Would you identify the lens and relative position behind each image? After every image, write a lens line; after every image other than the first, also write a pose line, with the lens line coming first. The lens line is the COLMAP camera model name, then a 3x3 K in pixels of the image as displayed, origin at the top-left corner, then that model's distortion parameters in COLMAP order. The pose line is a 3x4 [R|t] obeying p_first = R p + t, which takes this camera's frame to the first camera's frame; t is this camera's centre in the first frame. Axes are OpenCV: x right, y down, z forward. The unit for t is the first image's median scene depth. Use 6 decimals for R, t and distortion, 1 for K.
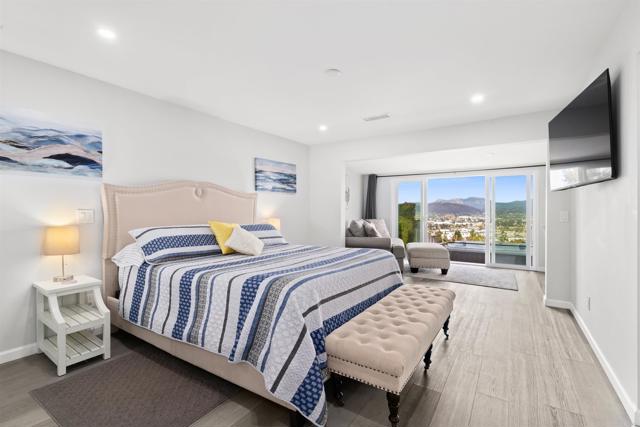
lens RADIAL K [[302.1, 0, 320.0], [0, 302.1, 213.5], [0, 0, 1]] dist [0.007275, -0.000860]
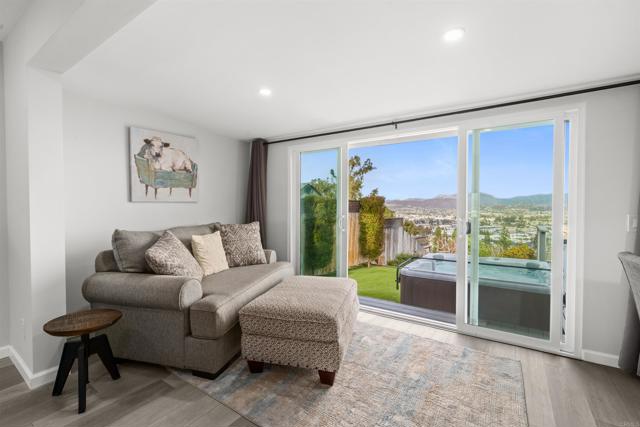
lens RADIAL K [[292.3, 0, 320.0], [0, 292.3, 213.5], [0, 0, 1]] dist [-0.011545, 0.000515]
pose [[0.999740, 0.002534, -0.022674, 0.300870], [-0.002145, 0.999851, 0.017147, -0.005830], [0.022714, -0.017094, 0.999596, 0.482332]]
